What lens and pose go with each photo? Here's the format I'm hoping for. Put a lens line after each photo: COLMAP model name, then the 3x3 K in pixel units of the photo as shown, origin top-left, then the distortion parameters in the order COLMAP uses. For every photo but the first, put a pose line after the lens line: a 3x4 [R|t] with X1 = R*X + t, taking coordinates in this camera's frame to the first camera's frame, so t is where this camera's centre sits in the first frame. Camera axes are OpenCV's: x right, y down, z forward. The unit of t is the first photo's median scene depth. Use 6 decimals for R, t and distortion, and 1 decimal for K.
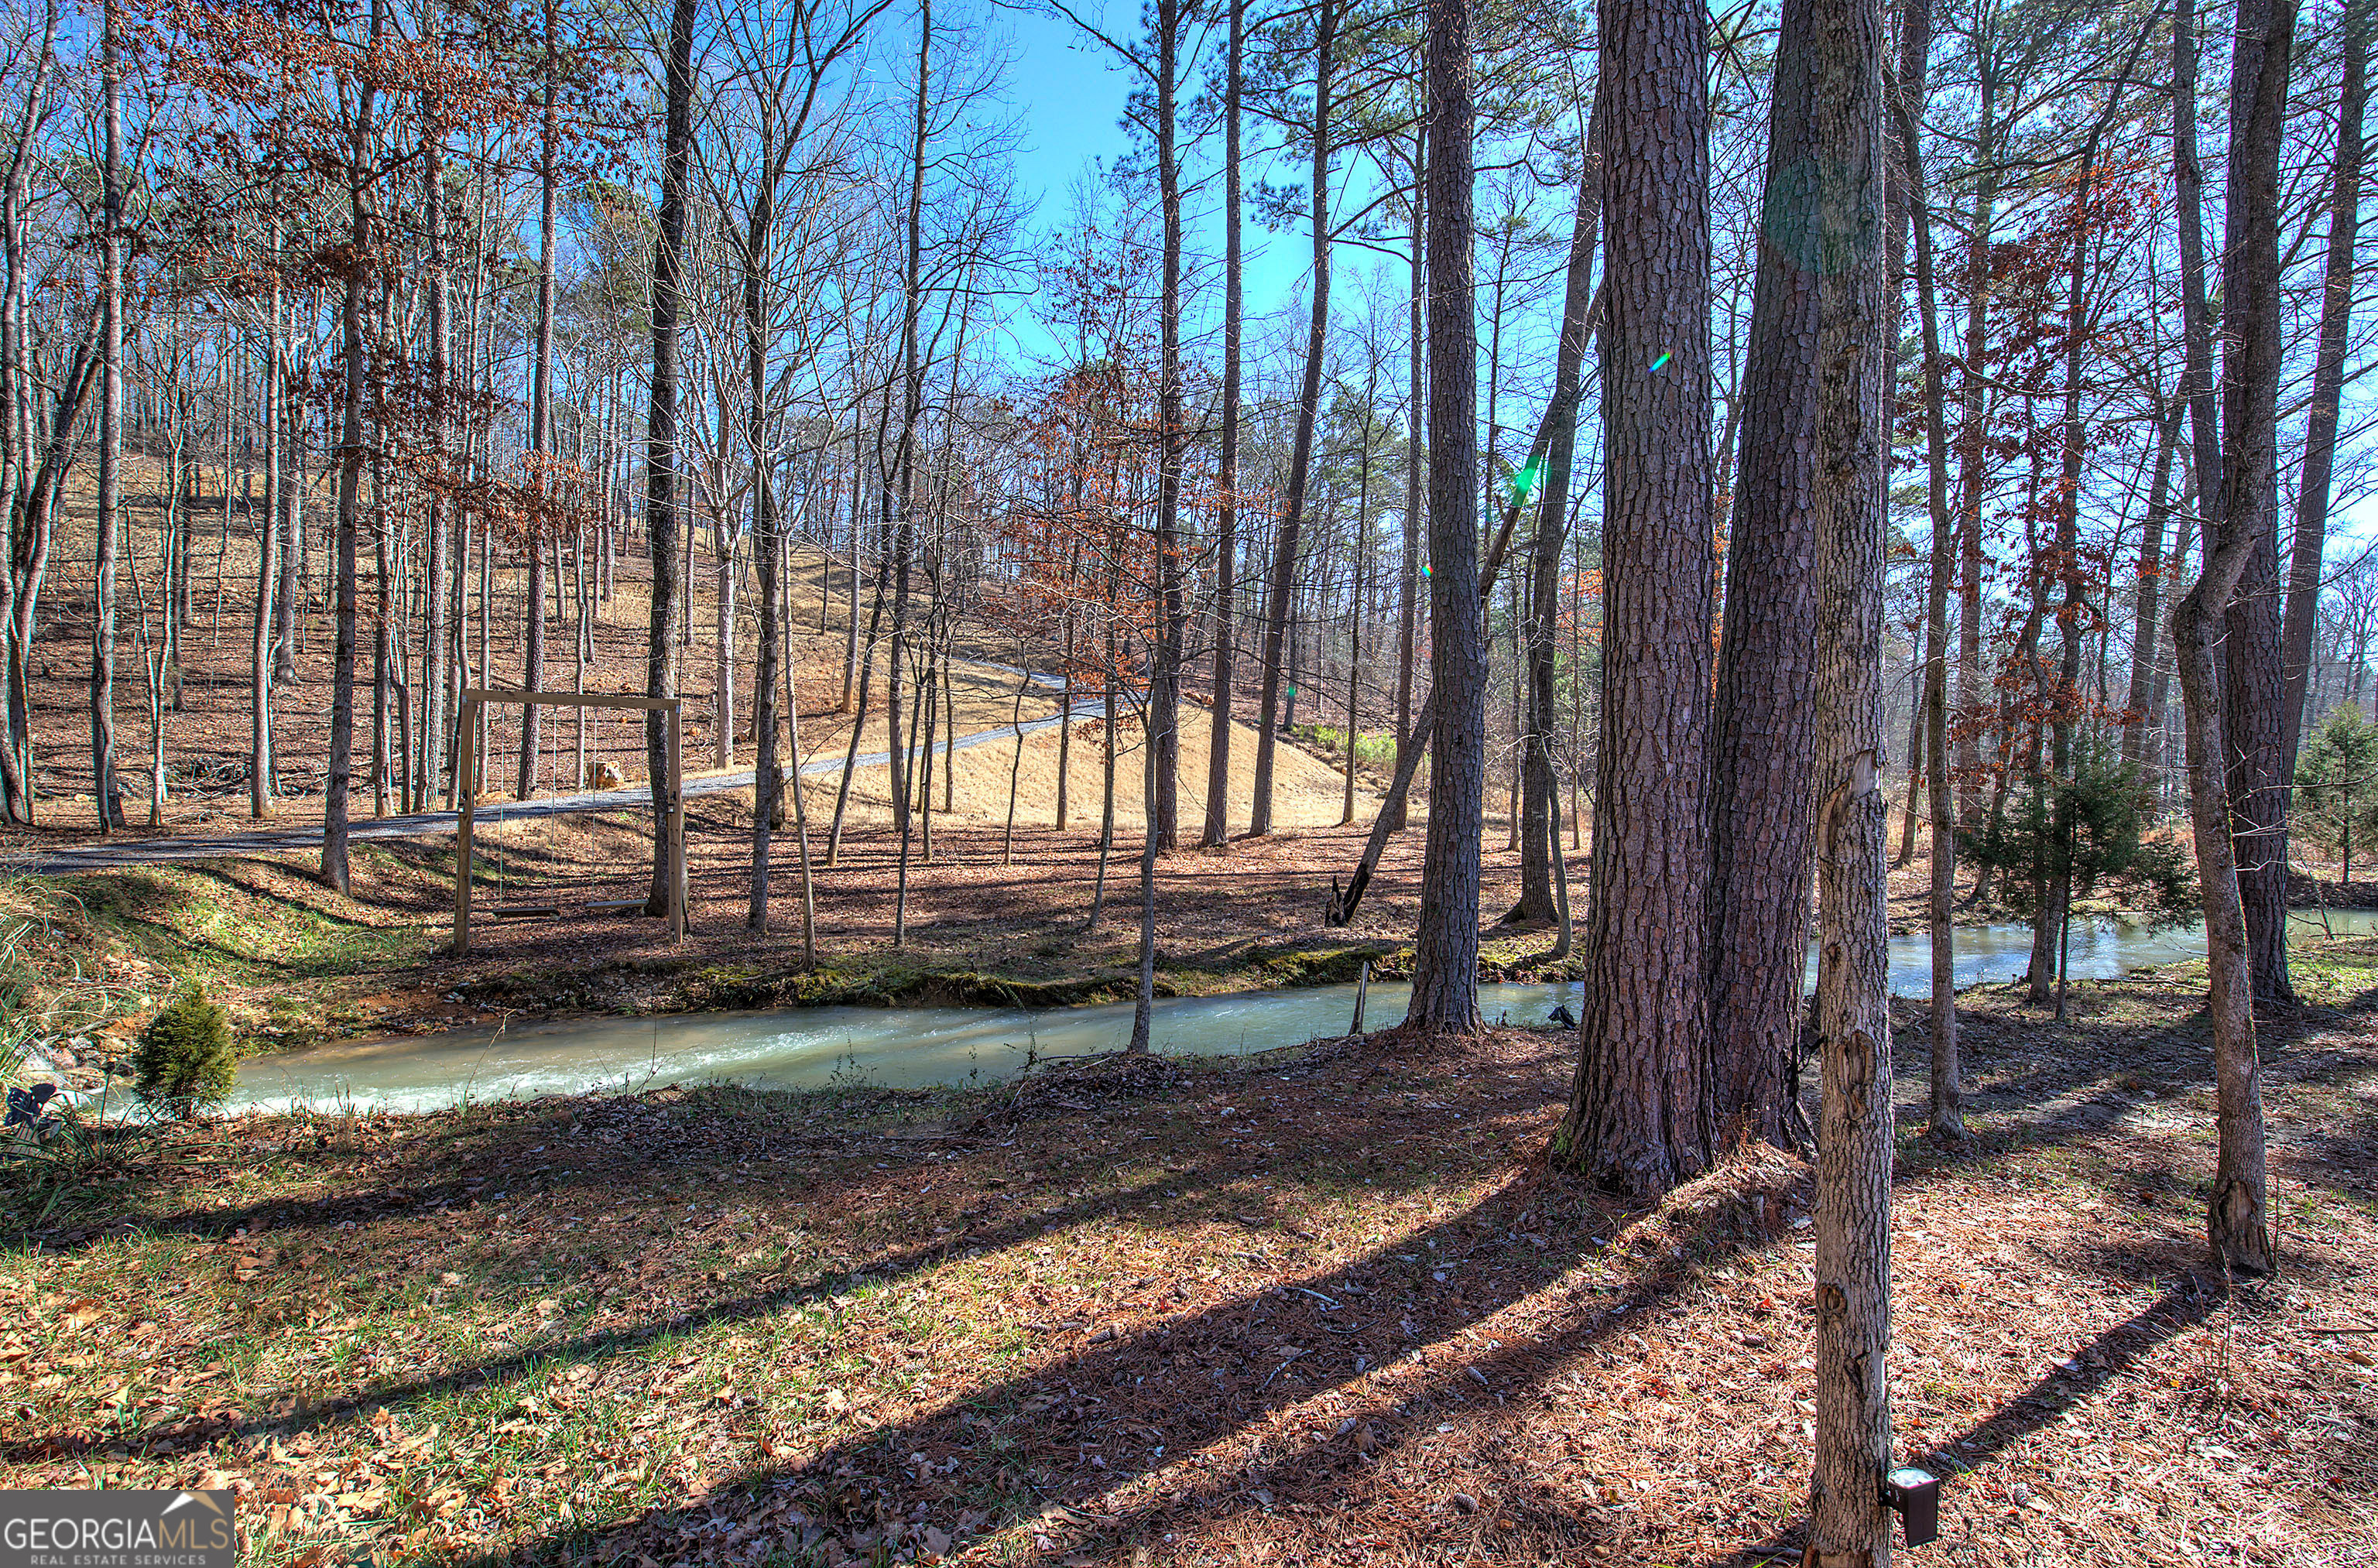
lens RADIAL K [[1019.1, 0, 1186.8], [0, 1019.1, 792.4], [0, 0, 1]] dist [-0.003805, -0.000272]
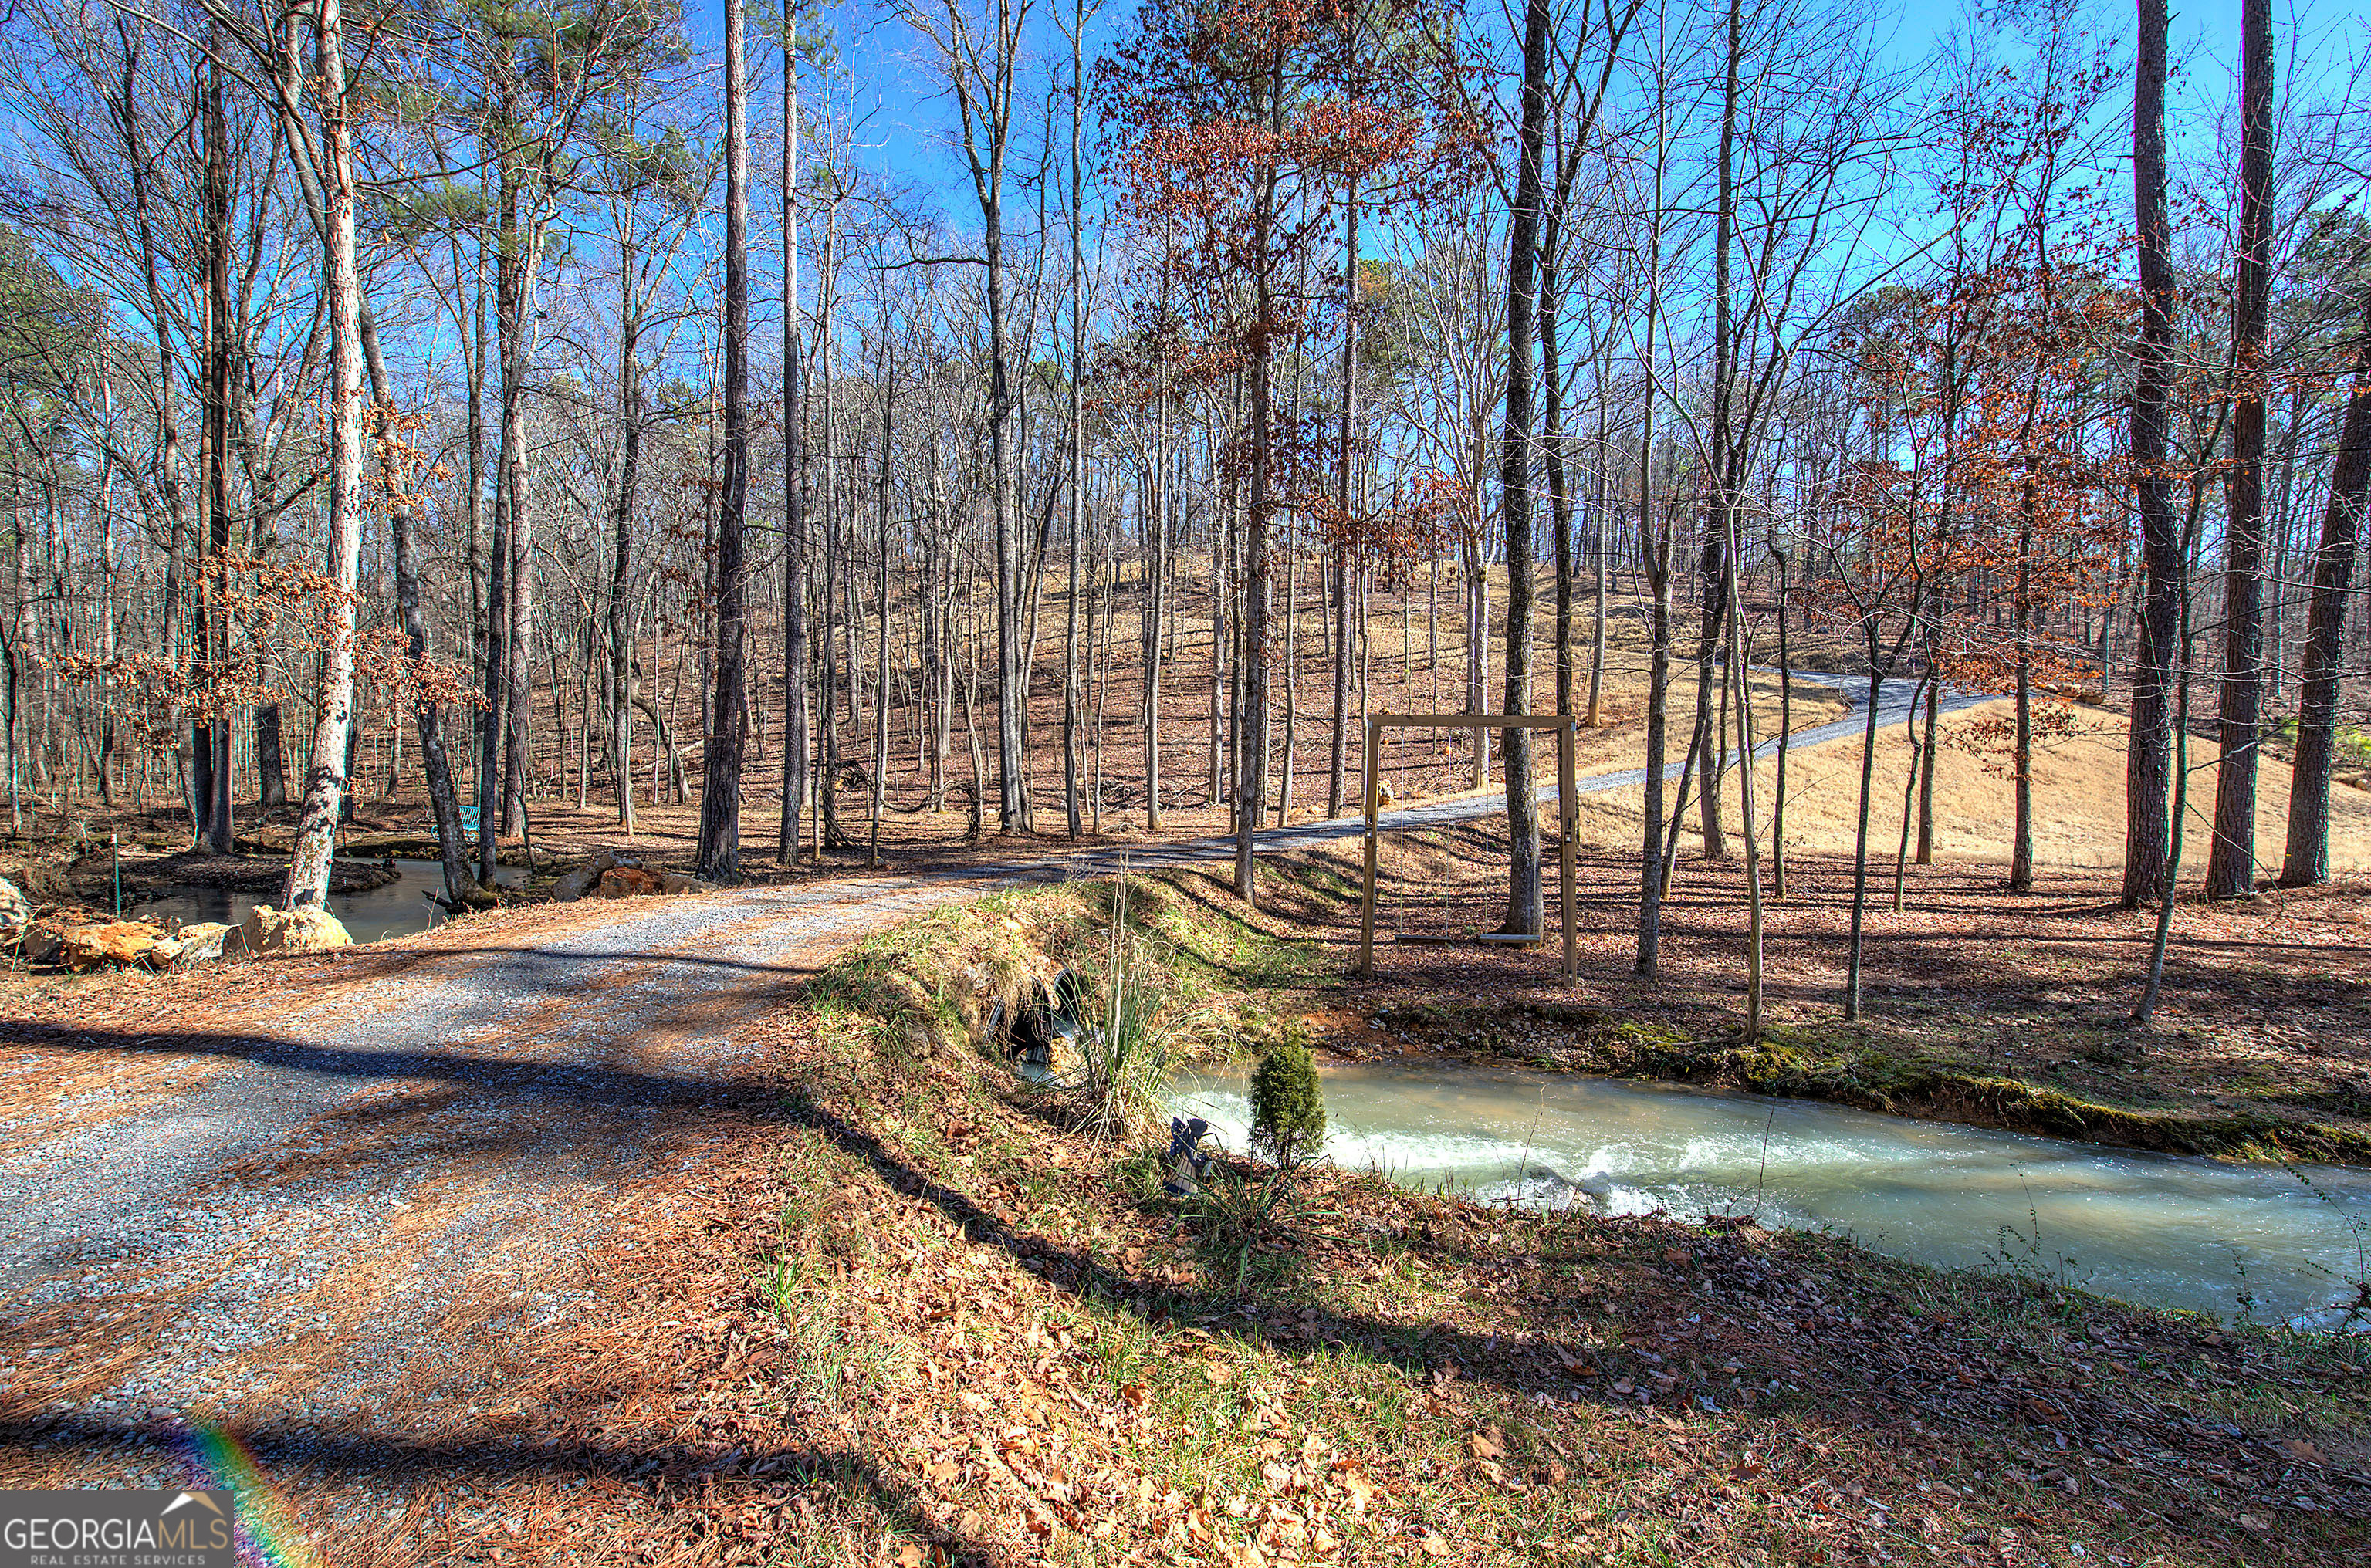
lens RADIAL K [[1031.6, 0, 1185.5], [0, 1031.6, 784.0], [0, 0, 1]] dist [0.000093, -0.000015]
pose [[0.782356, -0.007201, -0.622790, -0.143908], [-0.007154, 0.999763, -0.020547, -0.006604], [0.622790, 0.020530, 0.782119, 0.053751]]
